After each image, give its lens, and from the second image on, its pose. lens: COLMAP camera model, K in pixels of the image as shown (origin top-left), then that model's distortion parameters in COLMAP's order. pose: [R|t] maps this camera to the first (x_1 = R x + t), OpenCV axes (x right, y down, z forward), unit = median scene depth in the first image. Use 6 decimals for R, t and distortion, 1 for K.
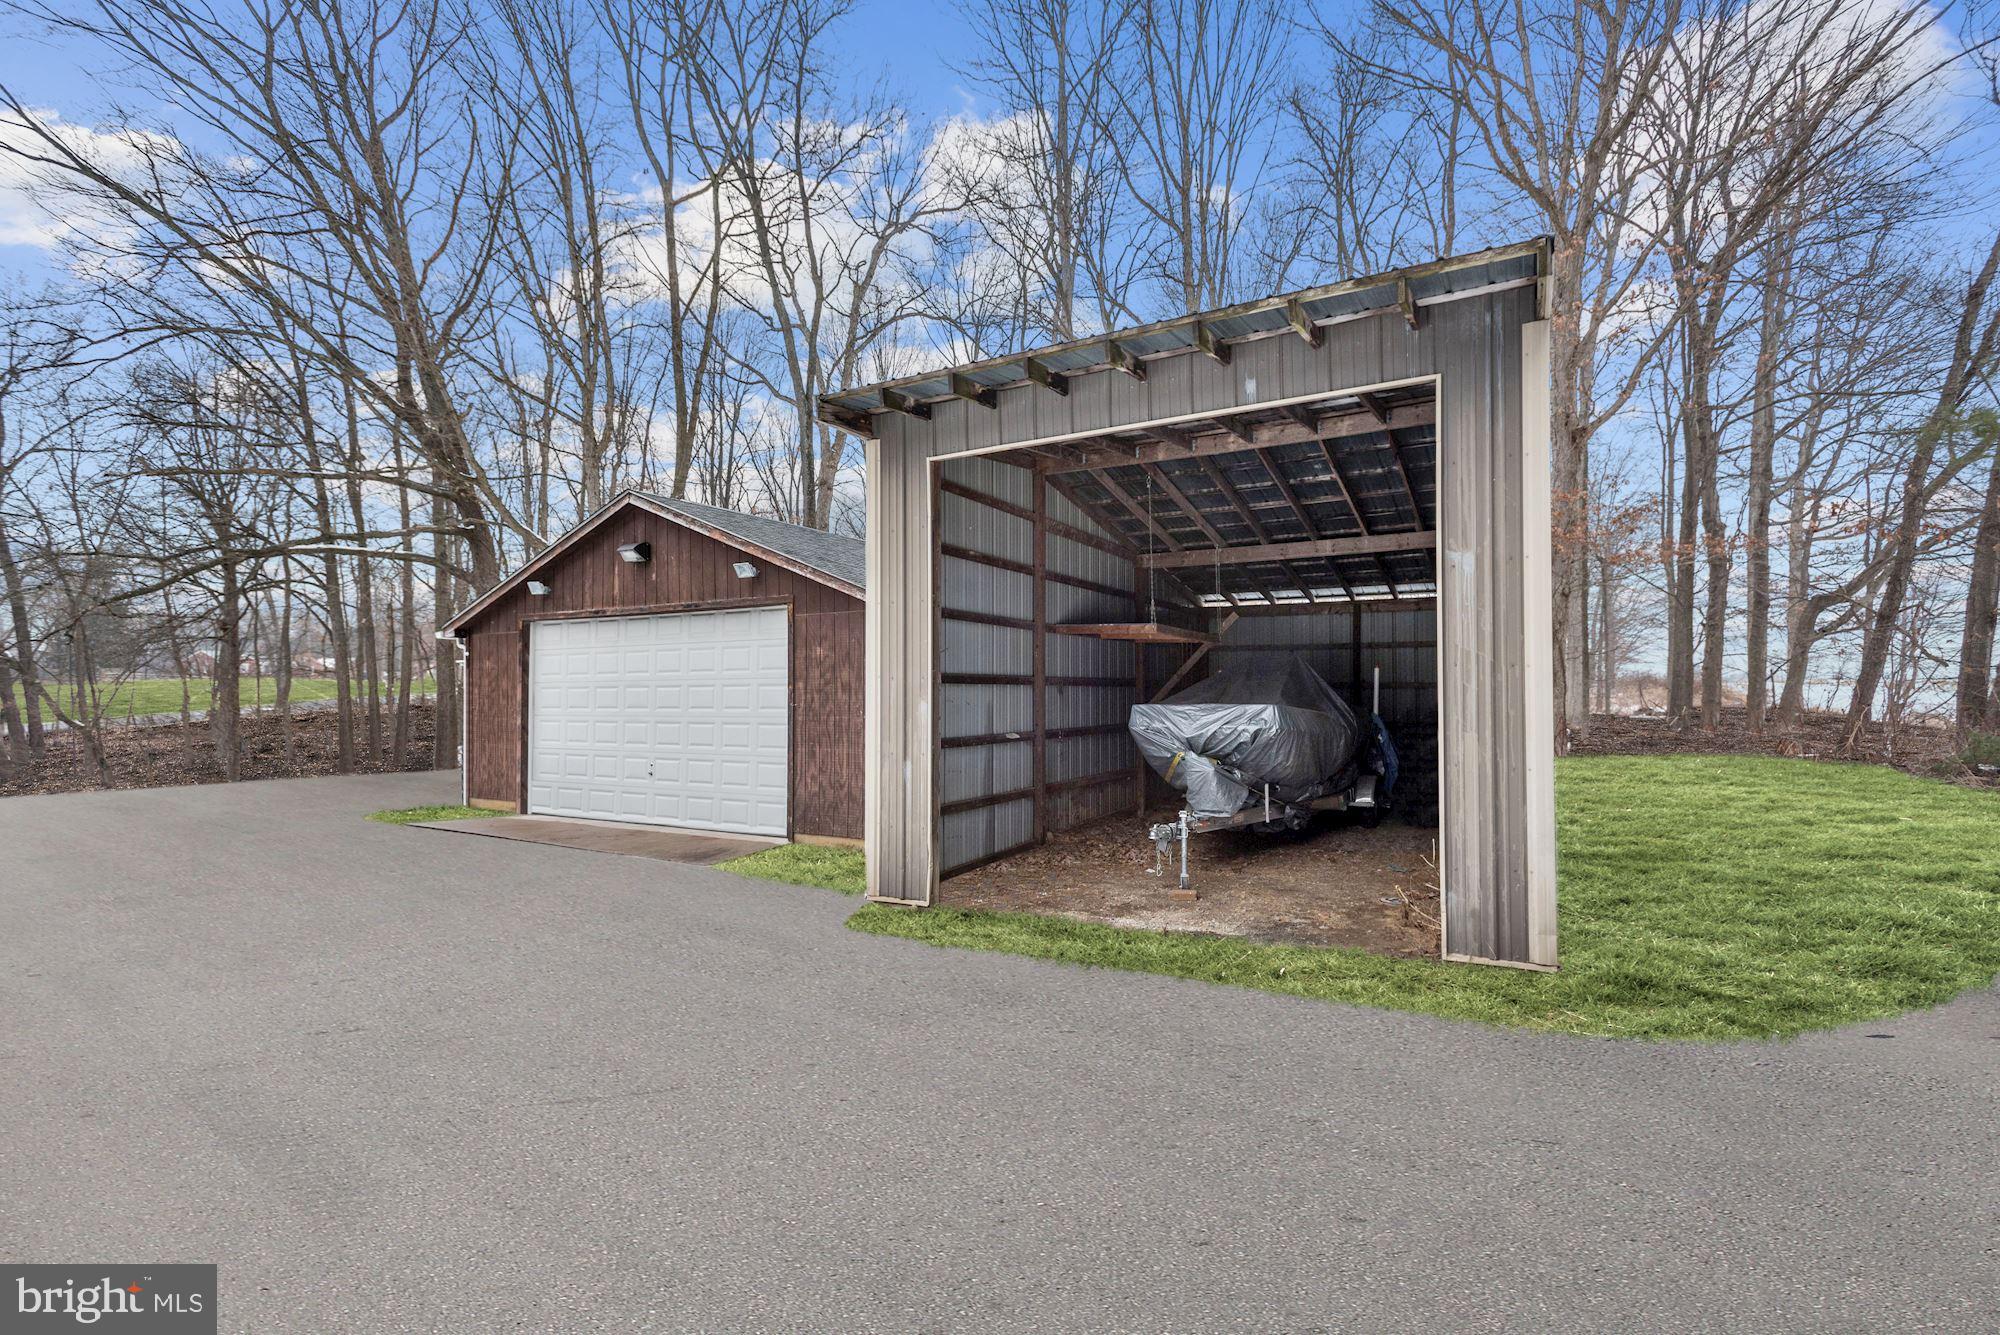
lens RADIAL K [[950.5, 0, 998.4], [0, 950.5, 676.0], [0, 0, 1]] dist [-0.067159, 0.037024]
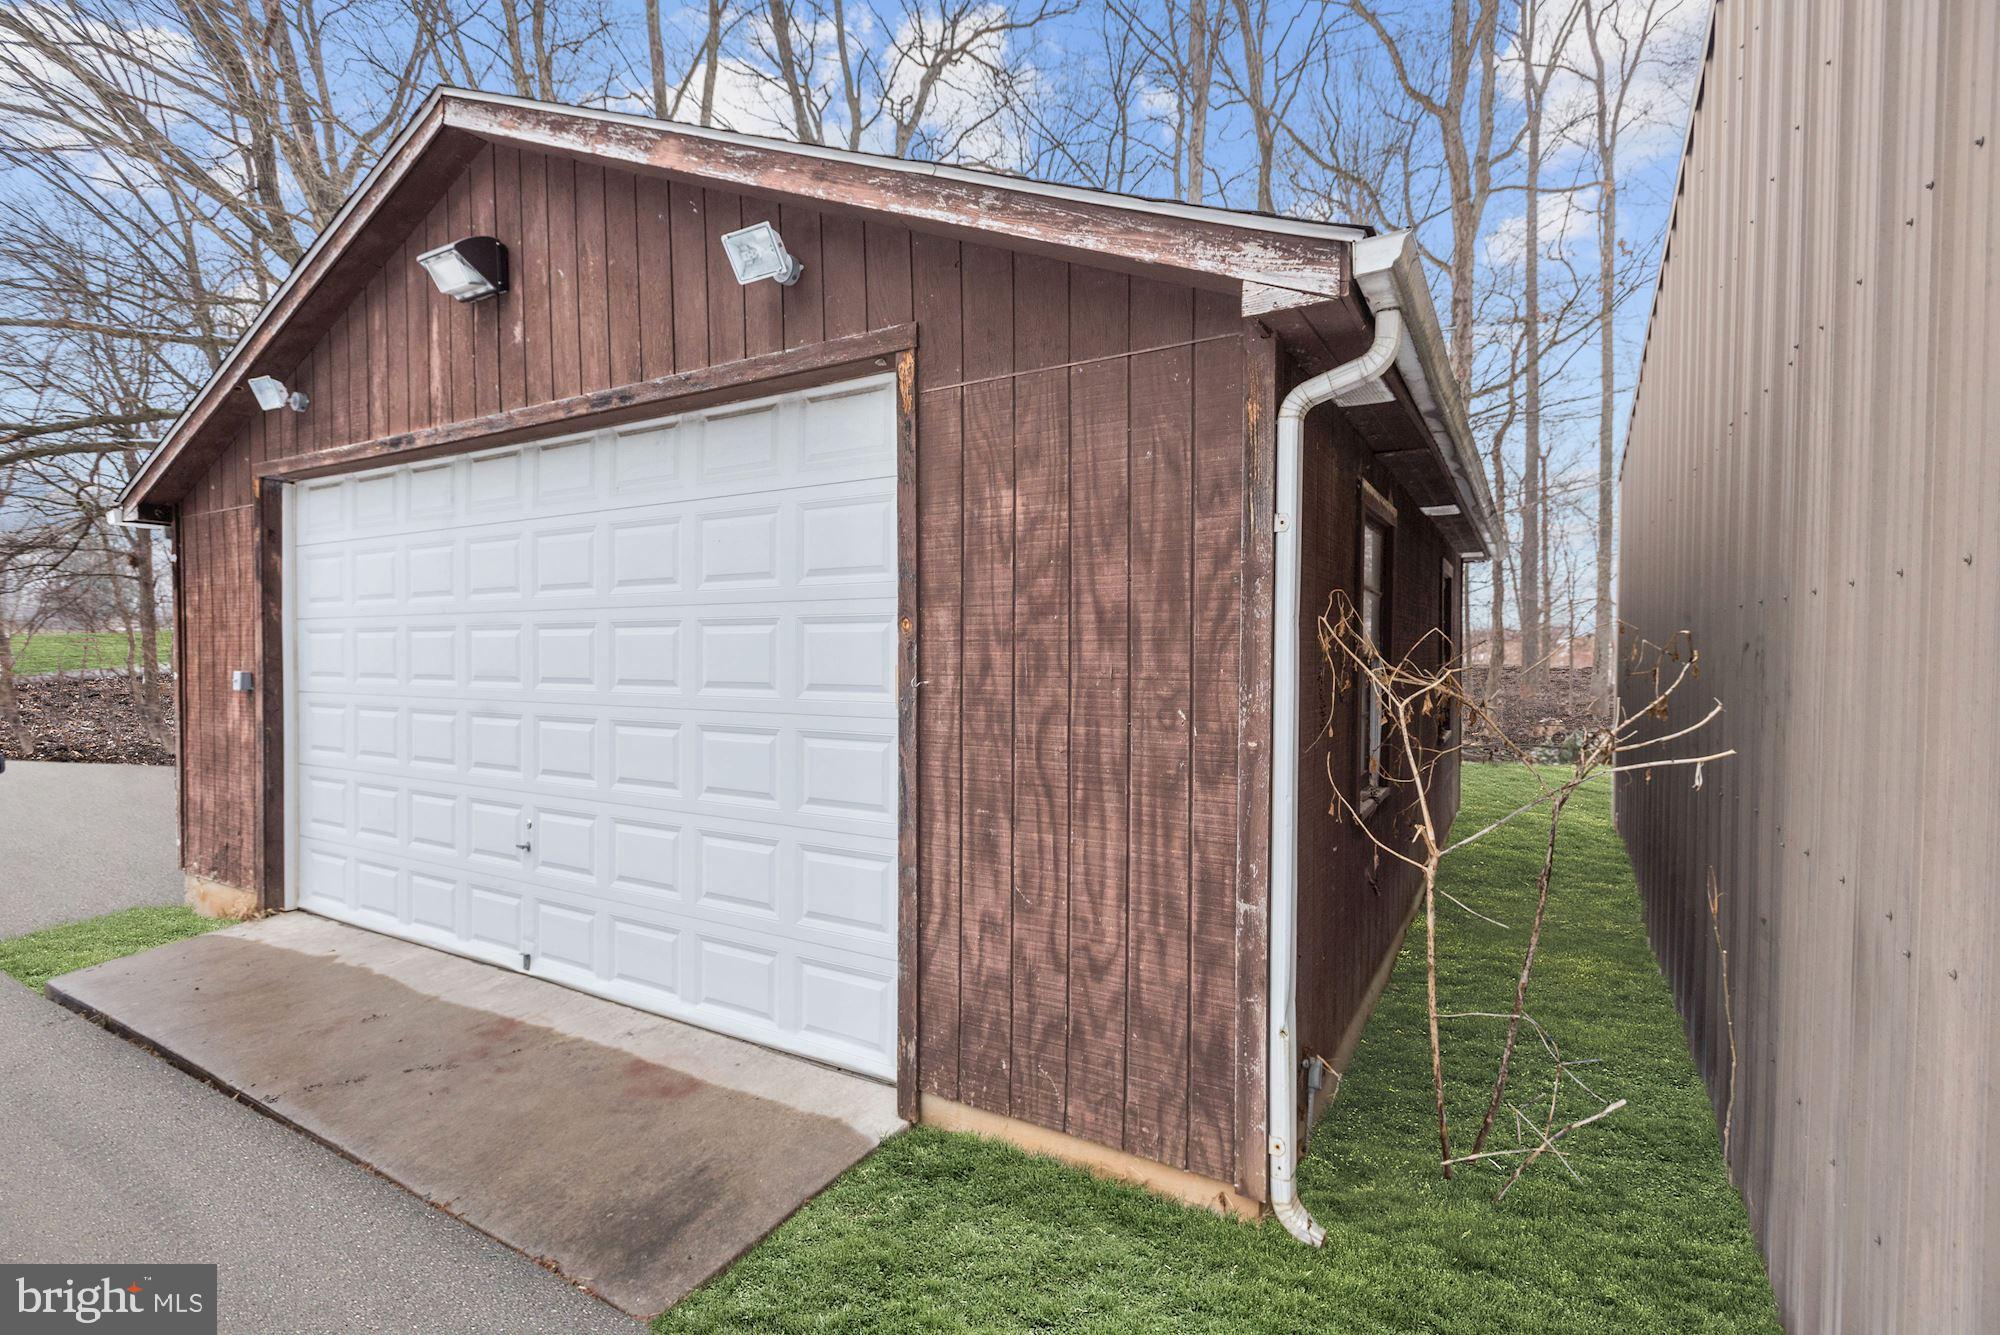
lens RADIAL K [[950.5, 0, 998.4], [0, 950.5, 676.0], [0, 0, 1]] dist [-0.067159, 0.037024]
pose [[0.999785, 0.004739, -0.020192, -0.181482], [-0.003595, 0.998405, 0.056339, 0.010728], [0.020427, -0.056254, 0.998207, 0.684075]]
